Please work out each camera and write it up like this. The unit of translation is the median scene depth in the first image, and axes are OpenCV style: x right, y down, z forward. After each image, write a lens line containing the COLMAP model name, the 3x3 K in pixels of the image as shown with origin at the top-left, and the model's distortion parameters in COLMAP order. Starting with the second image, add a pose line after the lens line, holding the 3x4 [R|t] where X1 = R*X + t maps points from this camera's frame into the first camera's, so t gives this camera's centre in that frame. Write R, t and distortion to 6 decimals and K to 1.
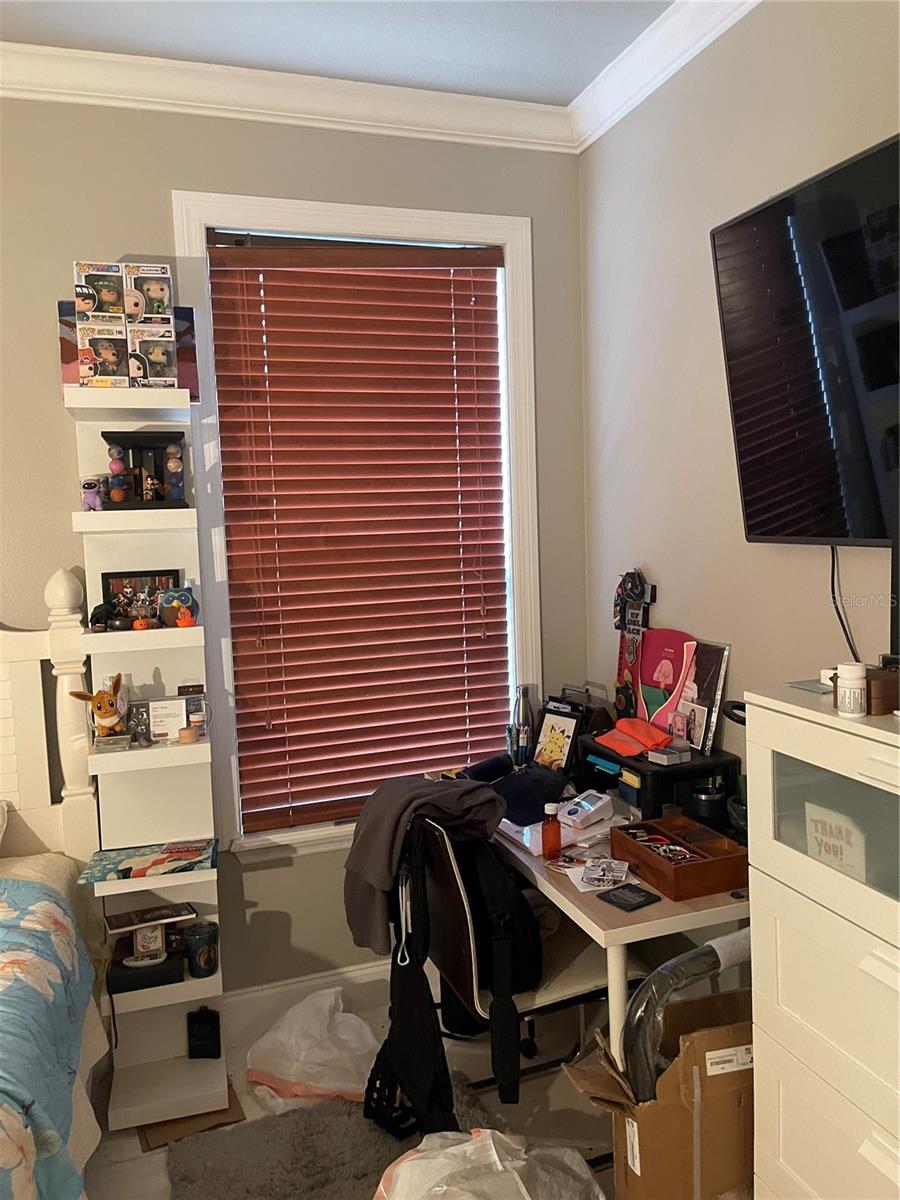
lens RADIAL K [[900.2, 0, 452.2], [0, 900.2, 592.1], [0, 0, 1]] dist [0.070507, -0.092986]
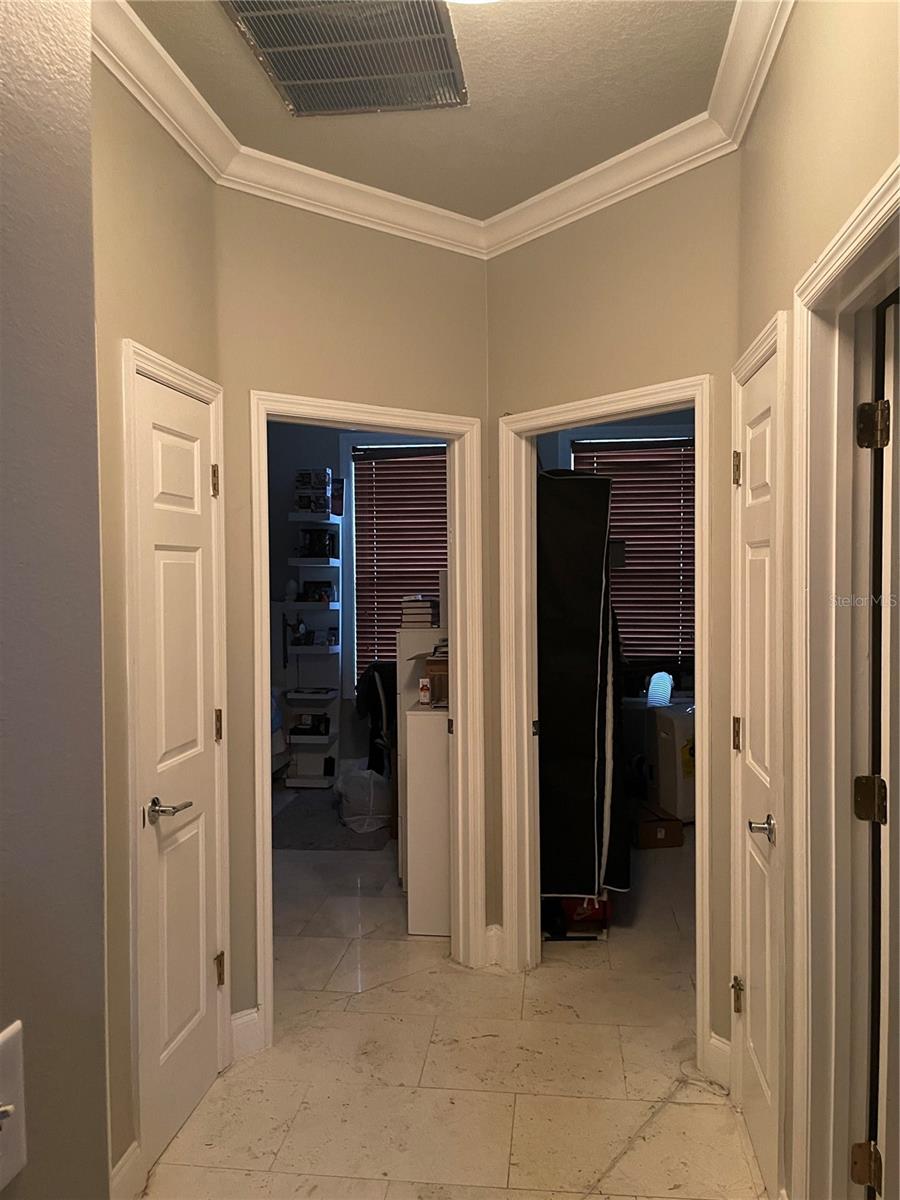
lens RADIAL K [[900.2, 0, 454.1], [0, 900.2, 600.5], [0, 0, 1]] dist [0.070507, -0.092986]
pose [[0.893648, 0.043438, -0.446662, 1.194110], [-0.063093, 0.997580, -0.029216, 0.084953], [0.444312, 0.054290, 0.894226, -1.161620]]
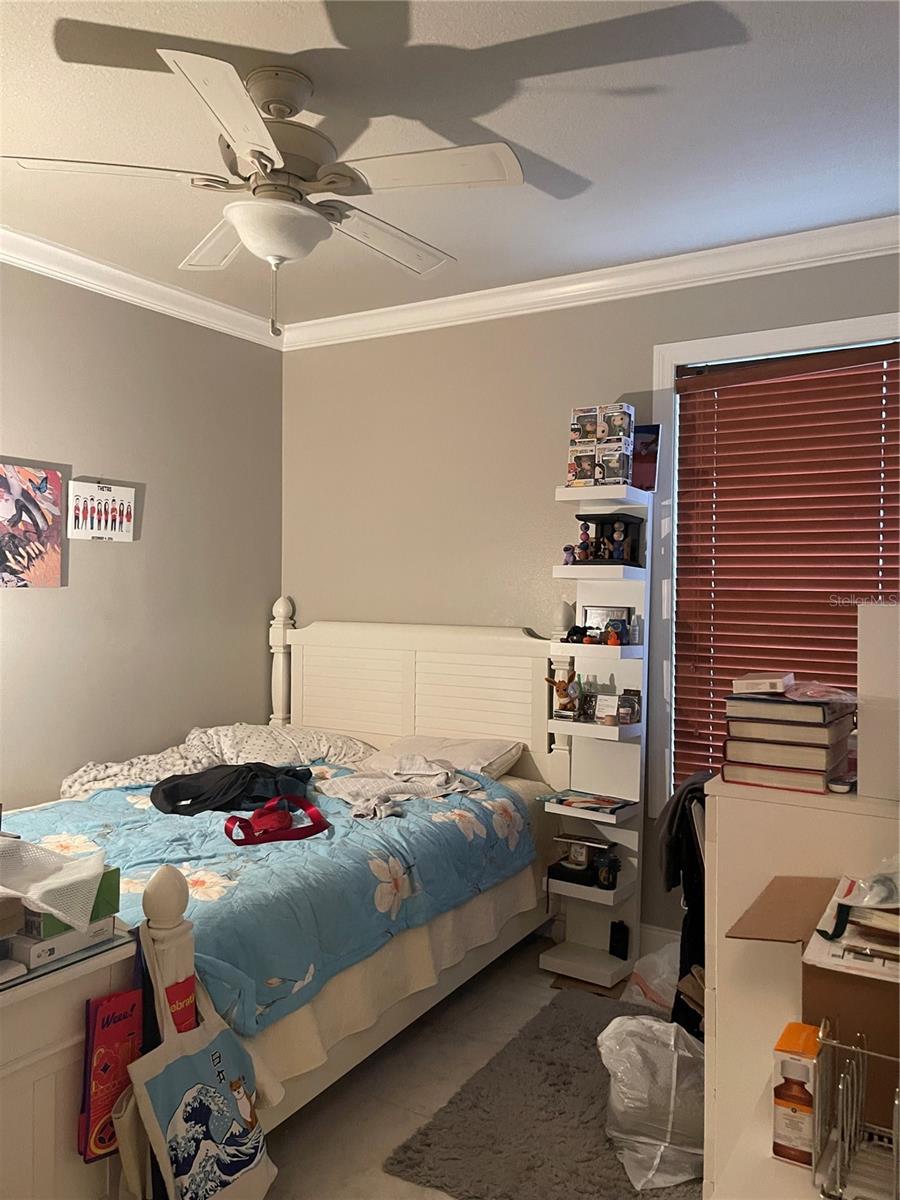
lens RADIAL K [[900.2, 0, 453.2], [0, 900.2, 595.8], [0, 0, 1]] dist [0.070507, -0.092986]
pose [[0.639554, 0.054385, -0.766820, 0.640669], [-0.097348, 0.995194, -0.010610, -0.000889], [0.762557, 0.081434, 0.641775, -0.137101]]
